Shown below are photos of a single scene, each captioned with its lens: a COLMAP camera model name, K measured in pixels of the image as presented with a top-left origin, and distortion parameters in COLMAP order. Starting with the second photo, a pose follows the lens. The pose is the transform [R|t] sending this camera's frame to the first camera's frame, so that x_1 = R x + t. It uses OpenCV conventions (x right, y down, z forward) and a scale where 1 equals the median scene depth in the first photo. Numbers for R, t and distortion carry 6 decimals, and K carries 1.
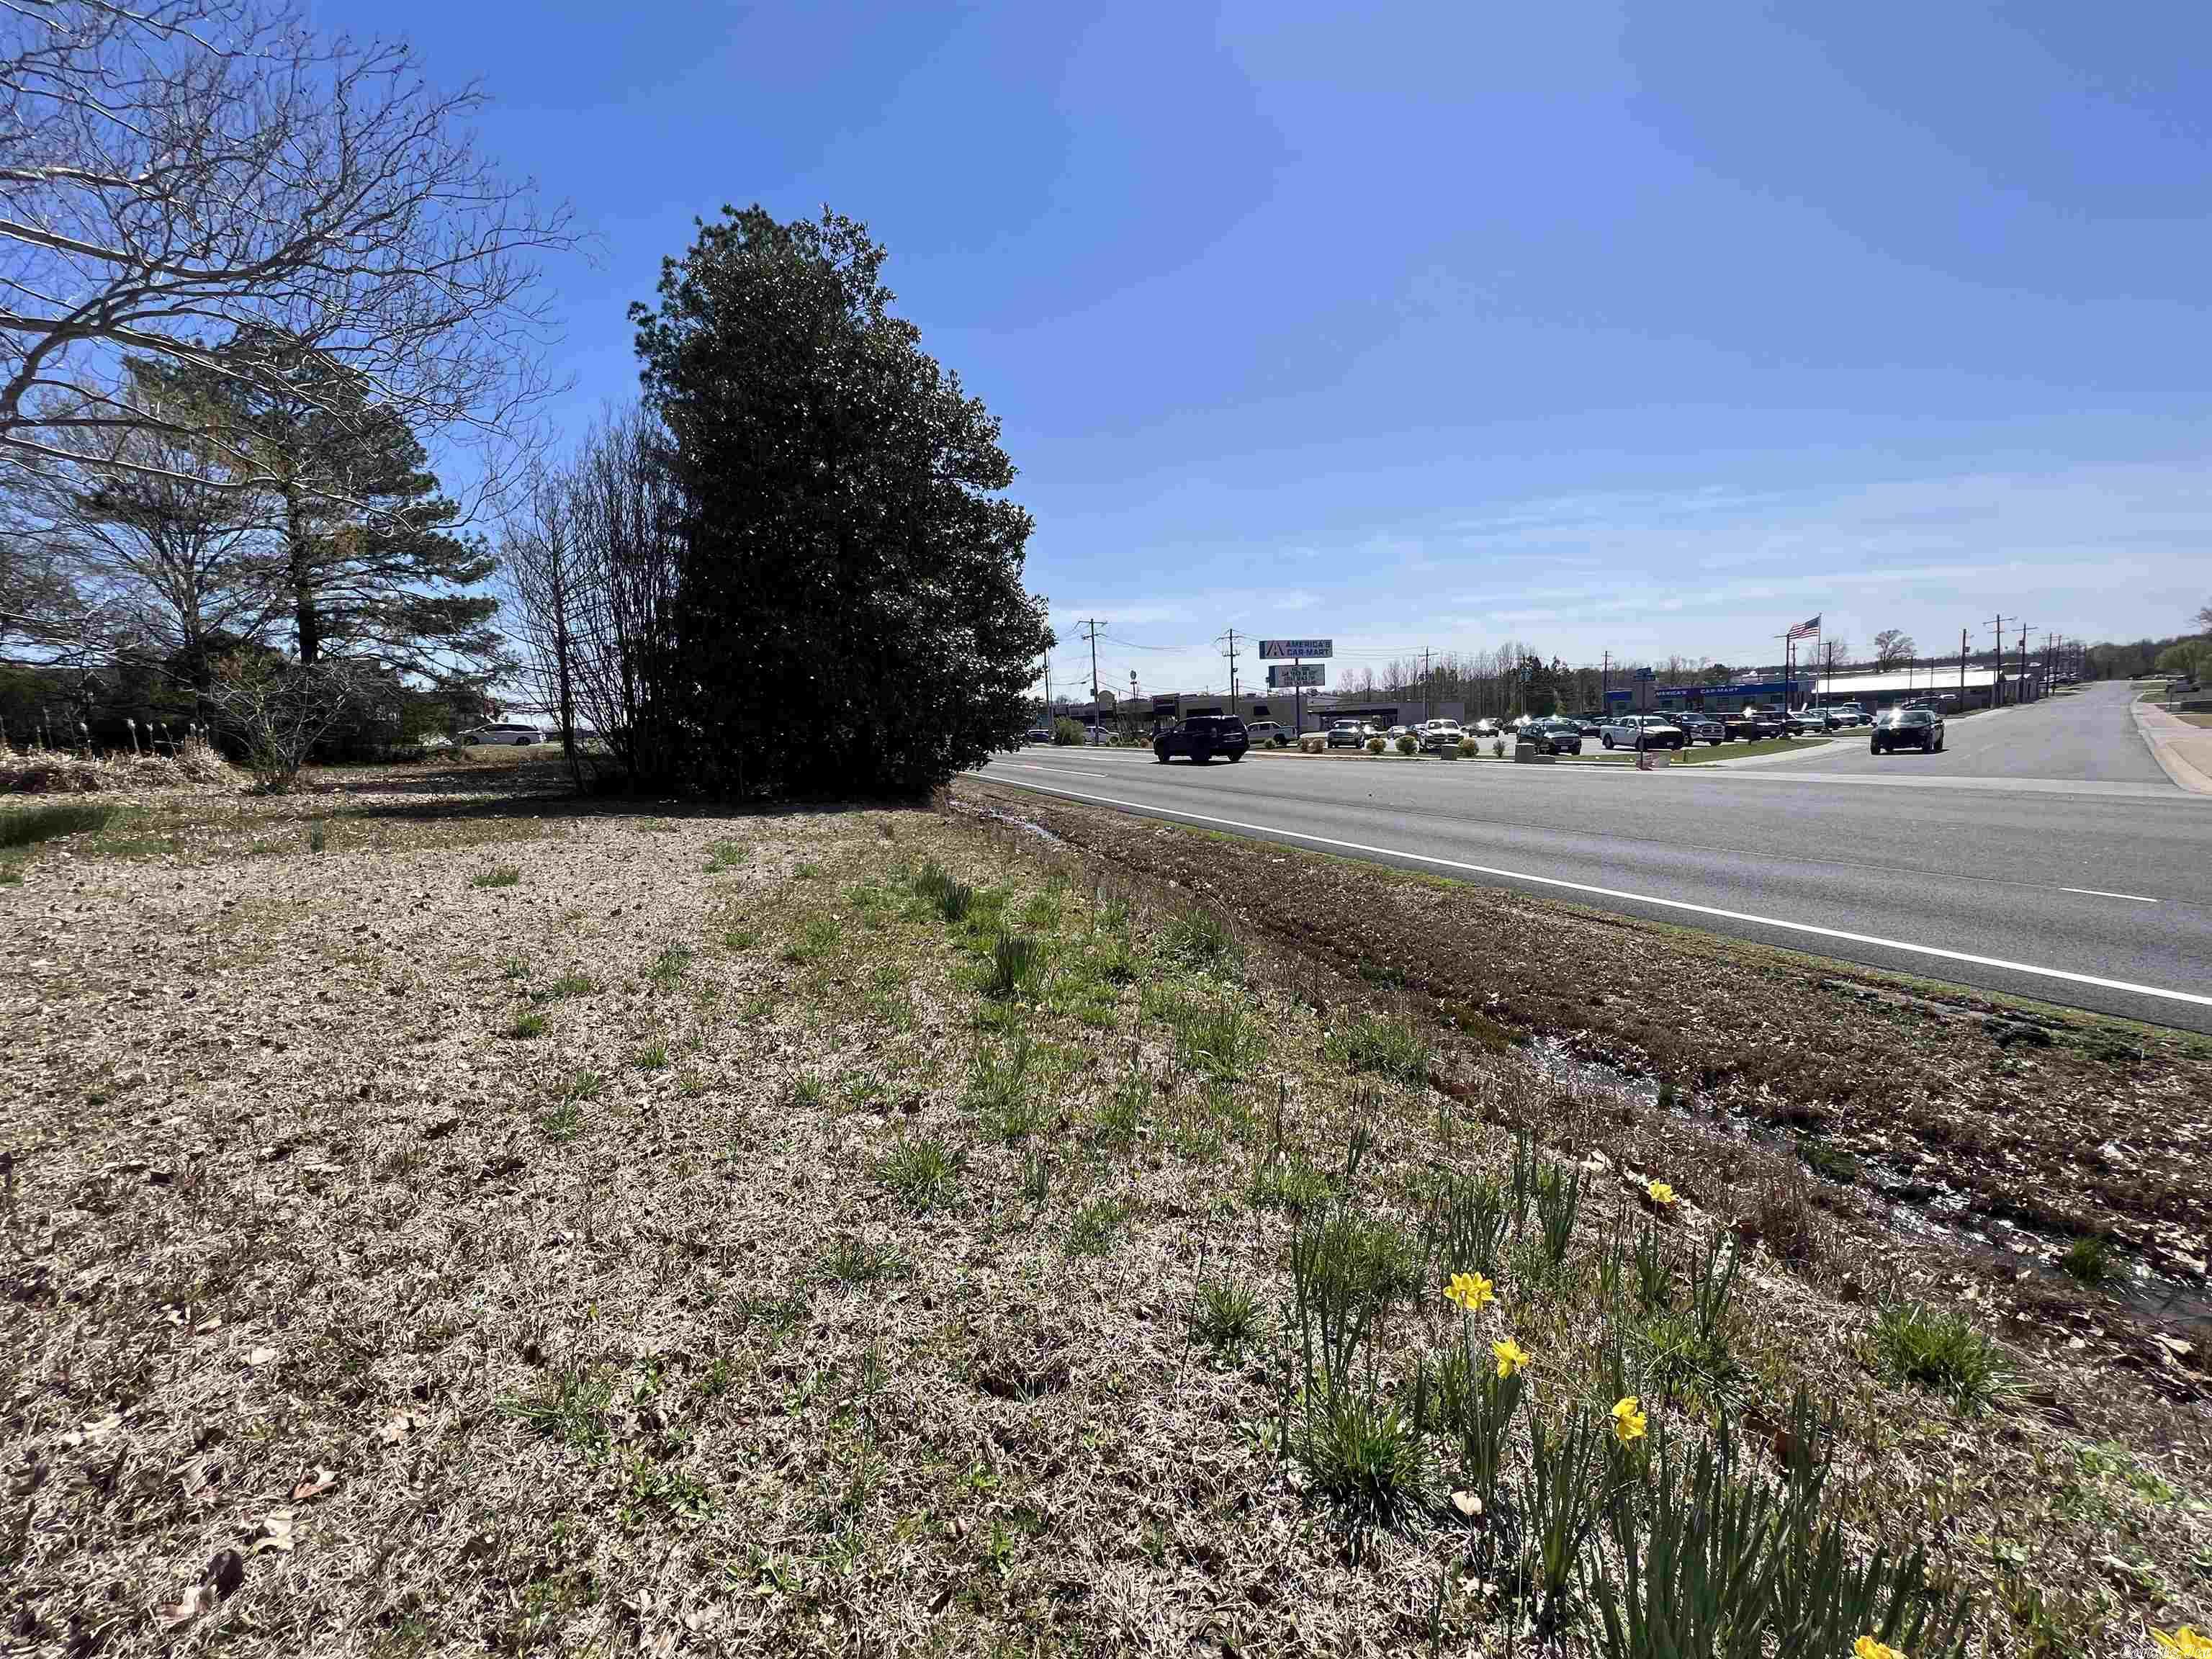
lens RADIAL K [[884.3, 0, 1104.9], [0, 884.3, 826.8], [0, 0, 1]] dist [-0.000007, -0.000124]
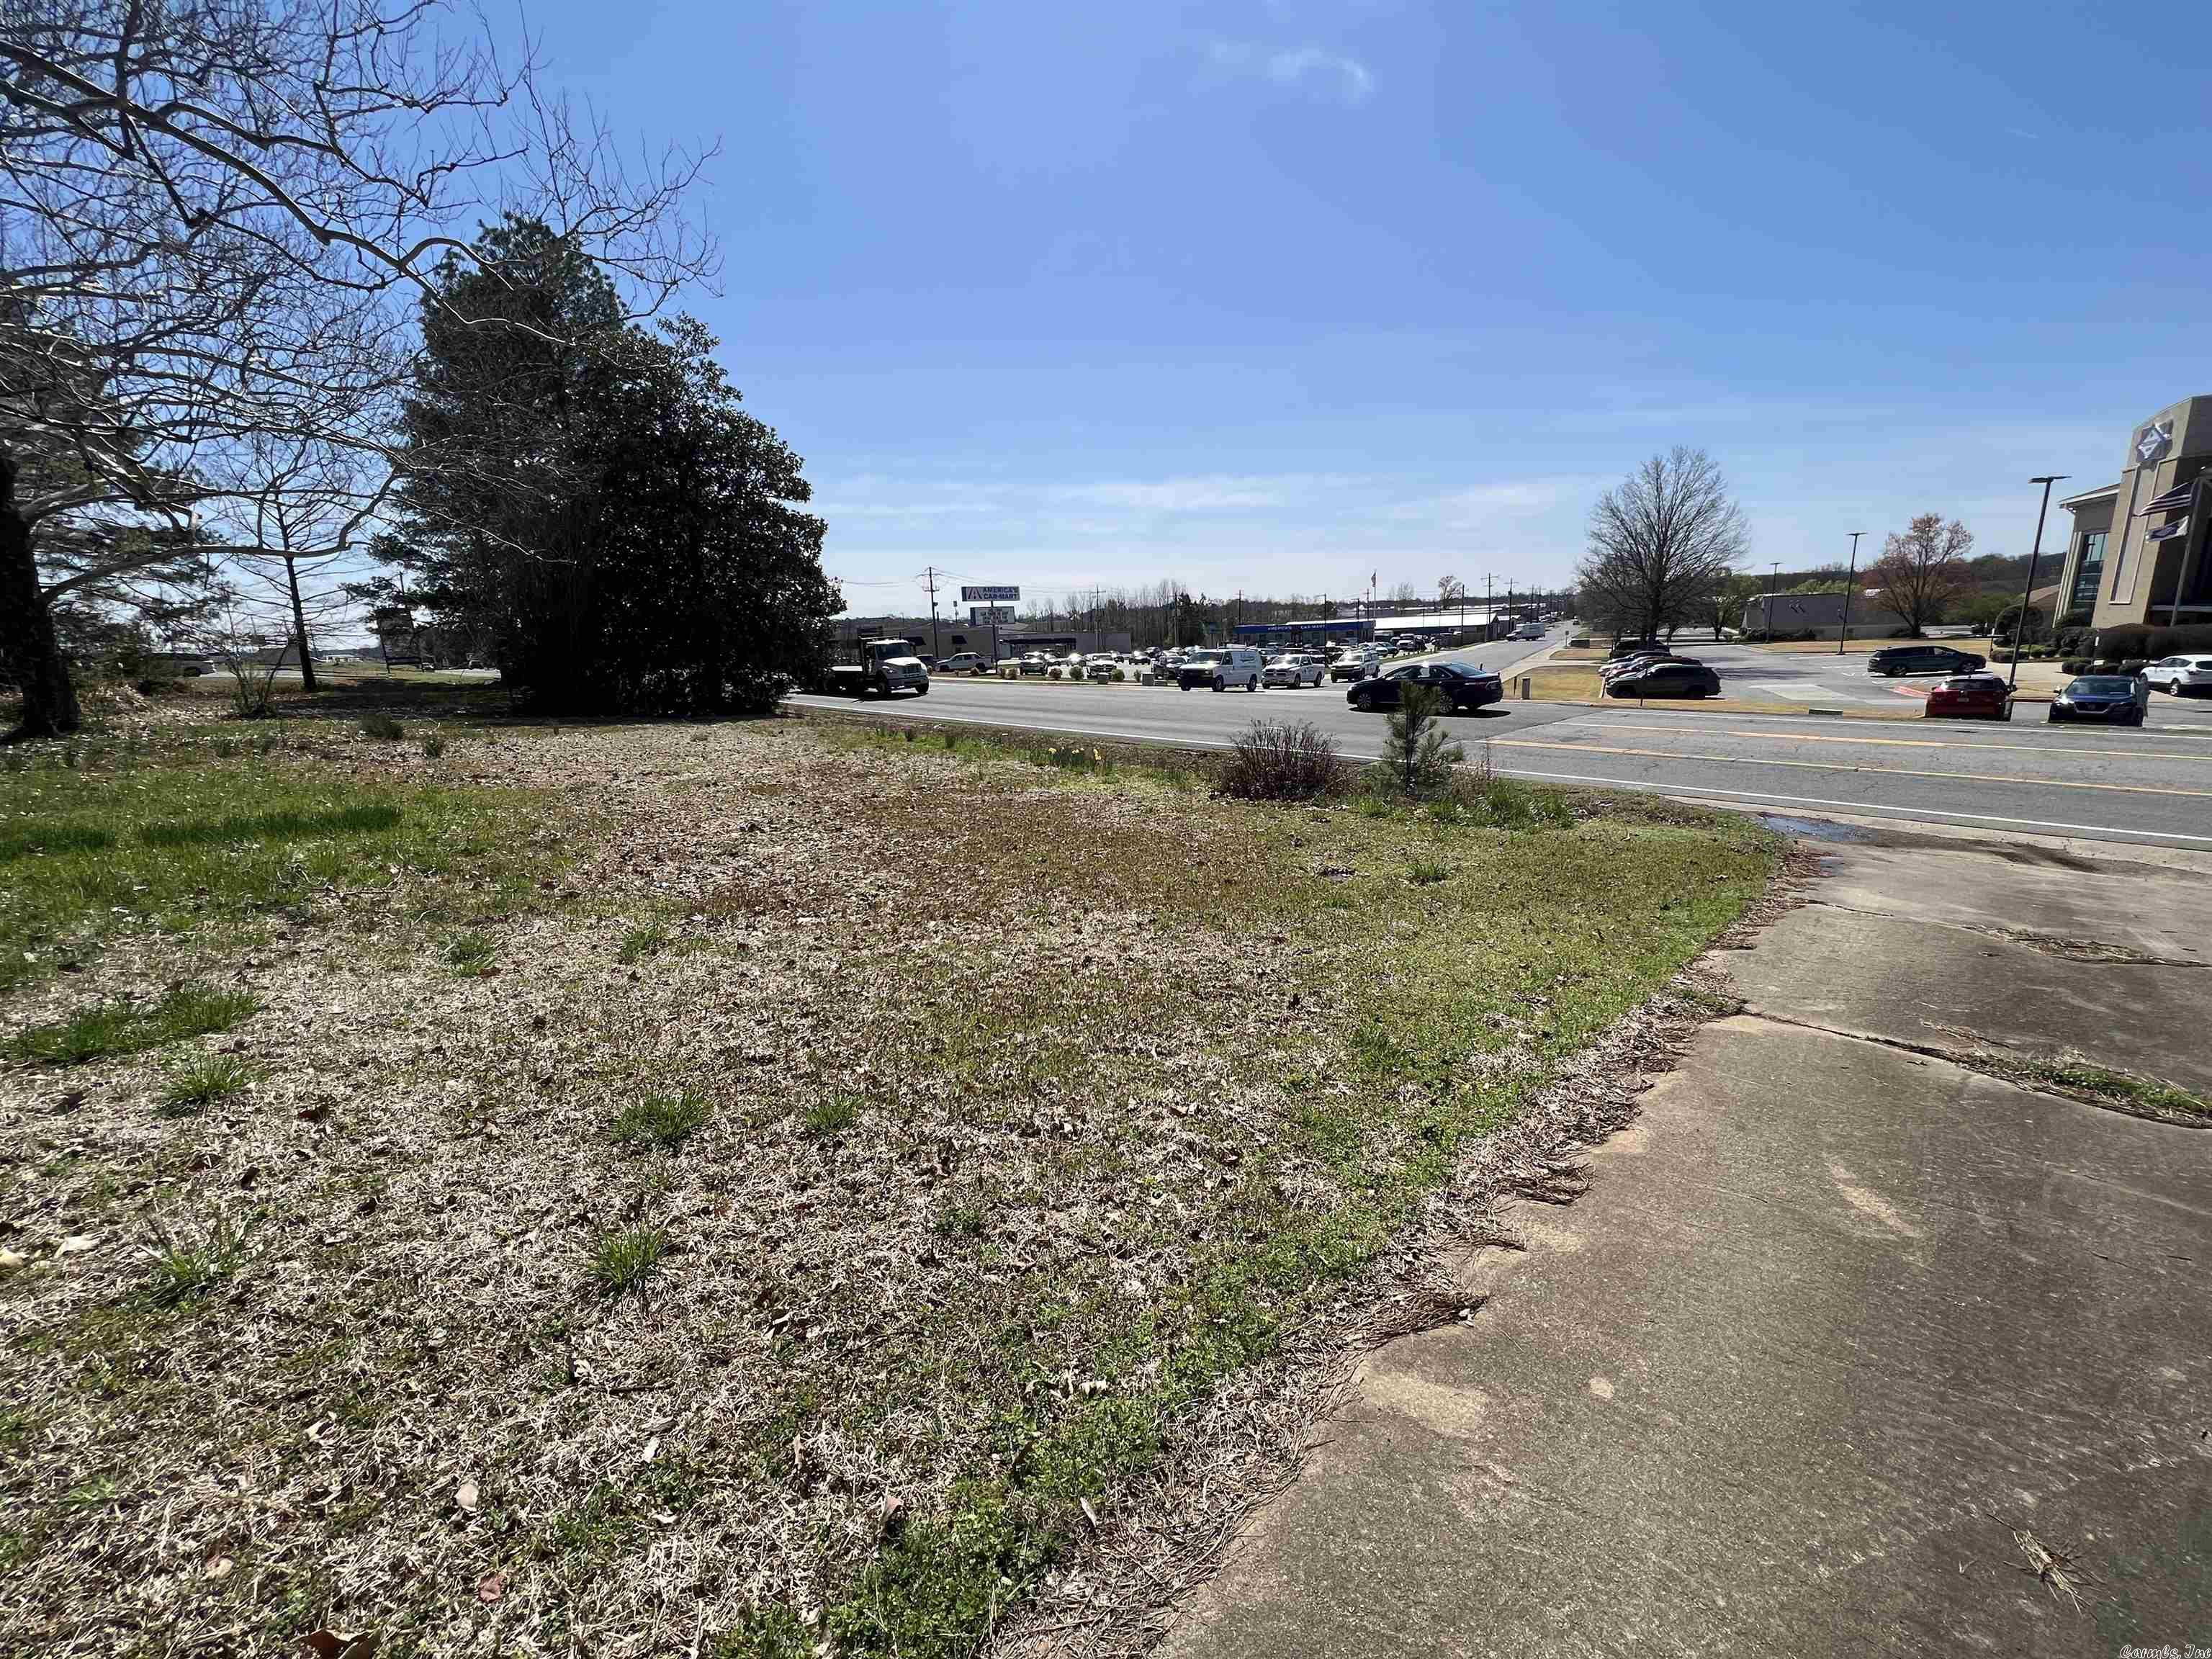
lens RADIAL K [[884.3, 0, 1104.9], [0, 884.3, 826.8], [0, 0, 1]] dist [-0.000007, -0.000124]
pose [[0.940950, -0.062005, 0.332818, -0.067165], [0.033504, 0.995314, 0.090707, 0.016860], [-0.336883, -0.074200, 0.938618, -0.242549]]
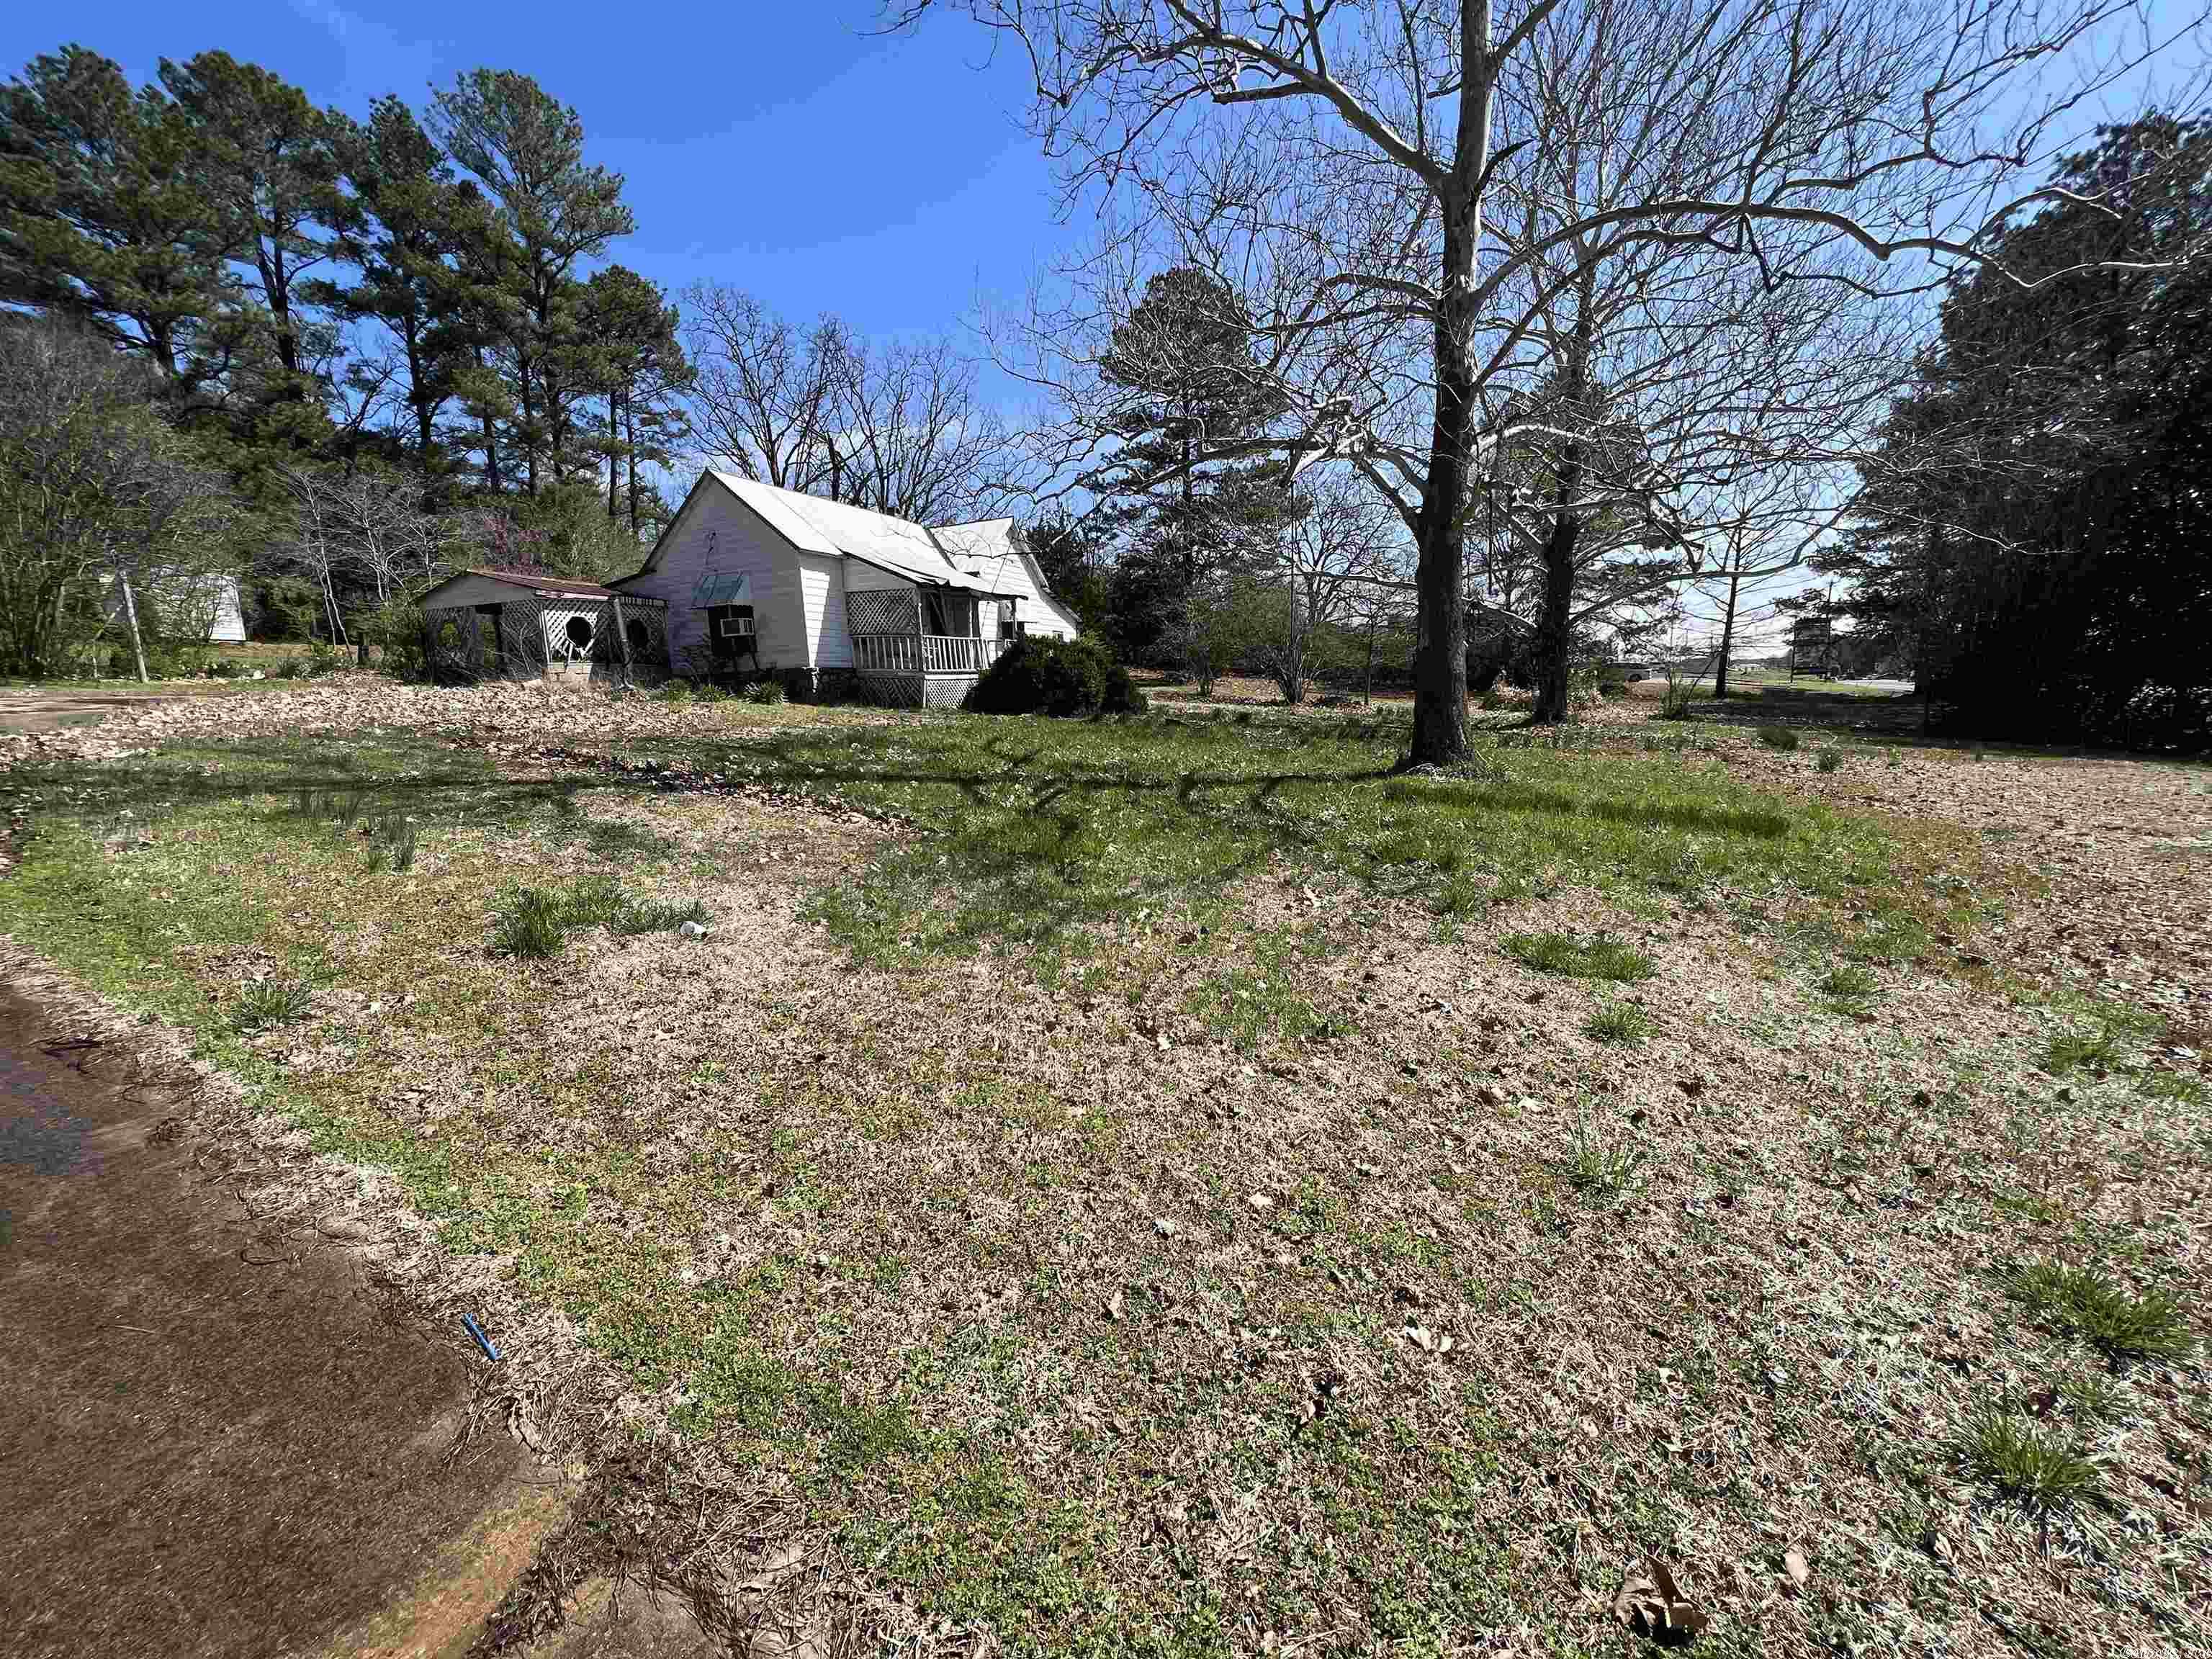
lens RADIAL K [[884.3, 0, 1104.9], [0, 884.3, 826.8], [0, 0, 1]] dist [-0.000007, -0.000124]
pose [[0.556311, 0.156361, -0.816131, -0.076809], [-0.093012, 0.987682, 0.125827, 0.015559], [0.825752, 0.005910, 0.564002, -0.244712]]
